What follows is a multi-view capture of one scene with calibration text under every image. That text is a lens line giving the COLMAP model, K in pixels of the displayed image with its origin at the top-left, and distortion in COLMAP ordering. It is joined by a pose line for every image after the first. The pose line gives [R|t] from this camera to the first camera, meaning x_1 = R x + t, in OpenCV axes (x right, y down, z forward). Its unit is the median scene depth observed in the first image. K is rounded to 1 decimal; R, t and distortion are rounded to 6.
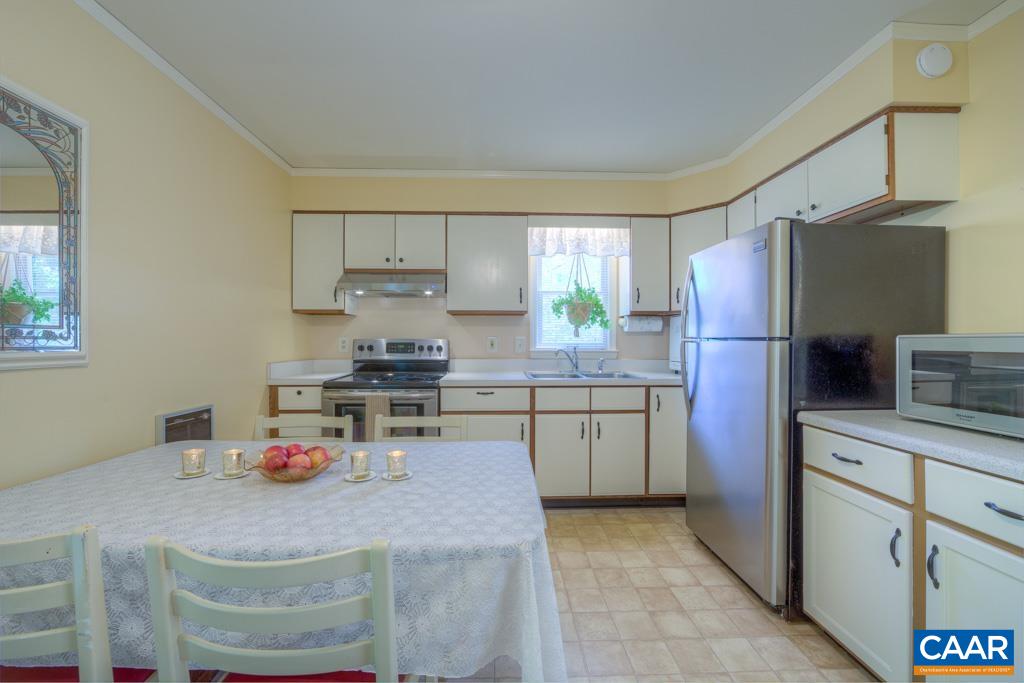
lens RADIAL K [[405.3, 0, 511.4], [0, 405.3, 340.6], [0, 0, 1]] dist [-0.003136, 0.000110]
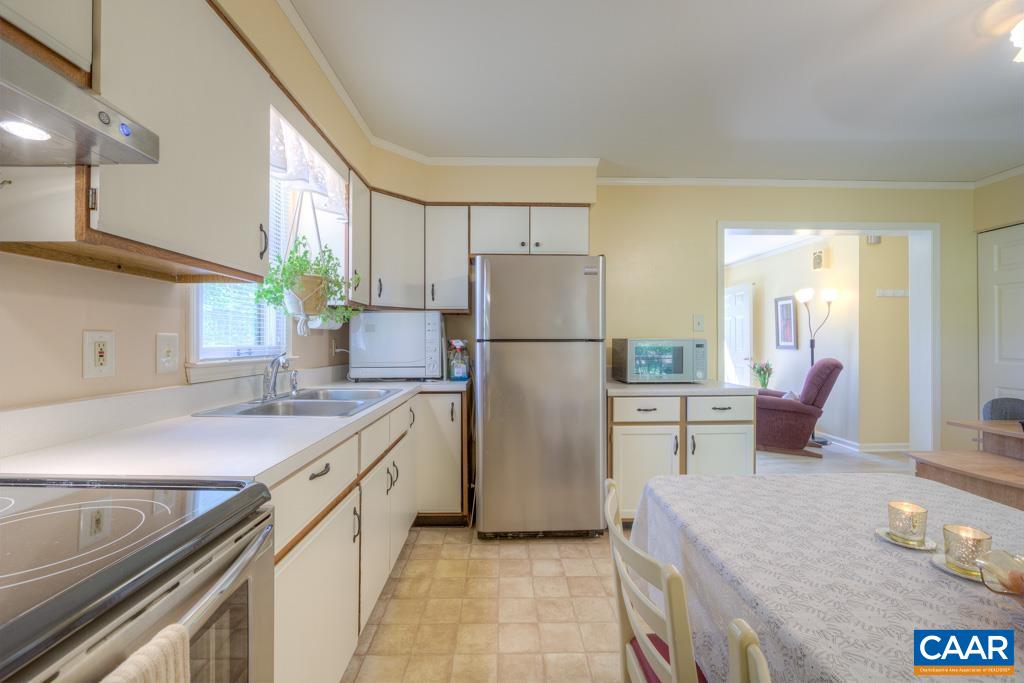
lens RADIAL K [[405.3, 0, 511.4], [0, 405.3, 340.6], [0, 0, 1]] dist [-0.003136, 0.000110]
pose [[0.012584, 0.002300, 0.999918, -0.465300], [0.000167, 0.999997, -0.002303, -0.000007], [-0.999921, 0.000196, 0.012584, 0.791271]]
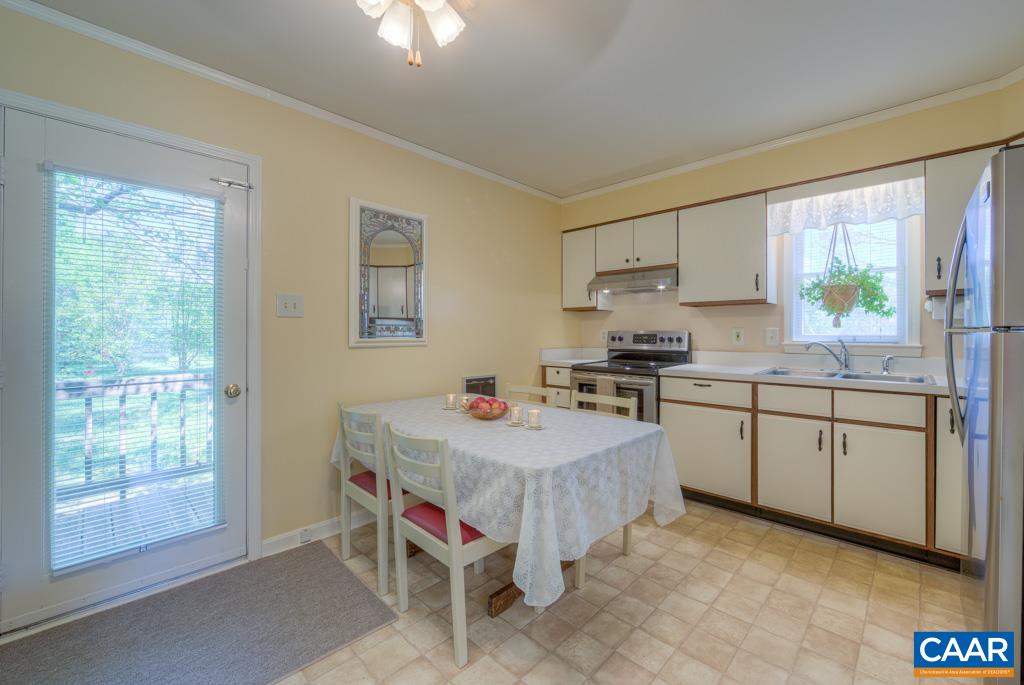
lens RADIAL K [[426.5, 0, 533.2], [0, 426.5, 327.2], [0, 0, 1]] dist [0.000273, 0.000284]
pose [[0.712857, -0.008881, -0.701253, 0.369108], [0.000973, 0.999931, -0.011675, -0.000186], [0.701309, 0.007640, 0.712817, -0.034066]]
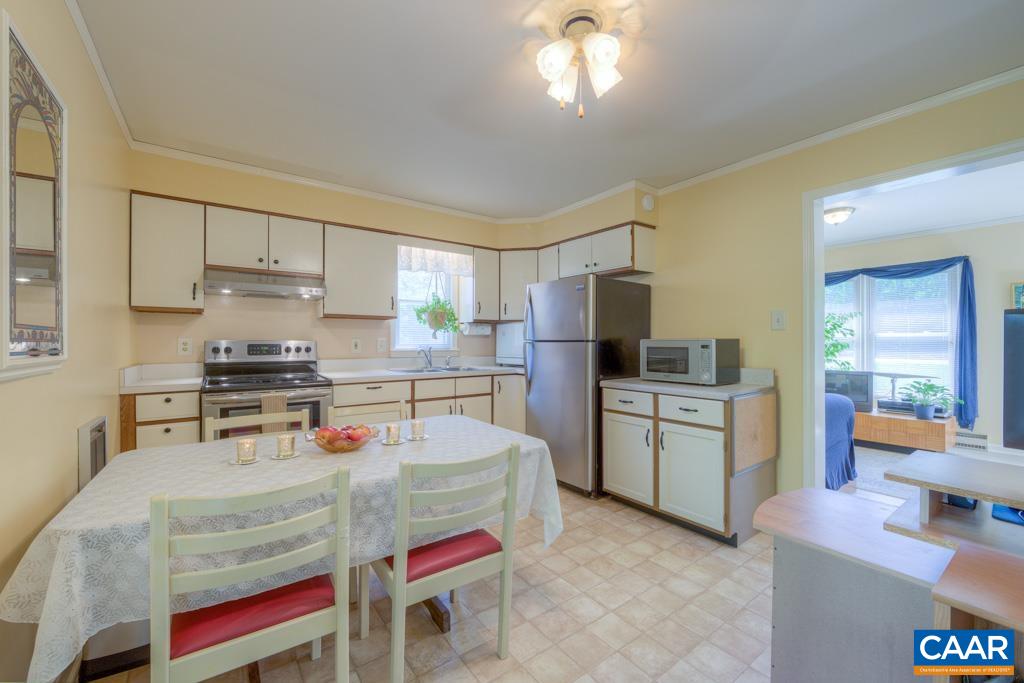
lens RADIAL K [[405.3, 0, 511.4], [0, 405.3, 340.6], [0, 0, 1]] dist [-0.003136, 0.000110]
pose [[0.827340, 0.000256, 0.561701, -0.382590], [0.000498, 0.999999, -0.001189, -0.002557], [-0.561701, 0.001264, 0.827340, -0.168168]]
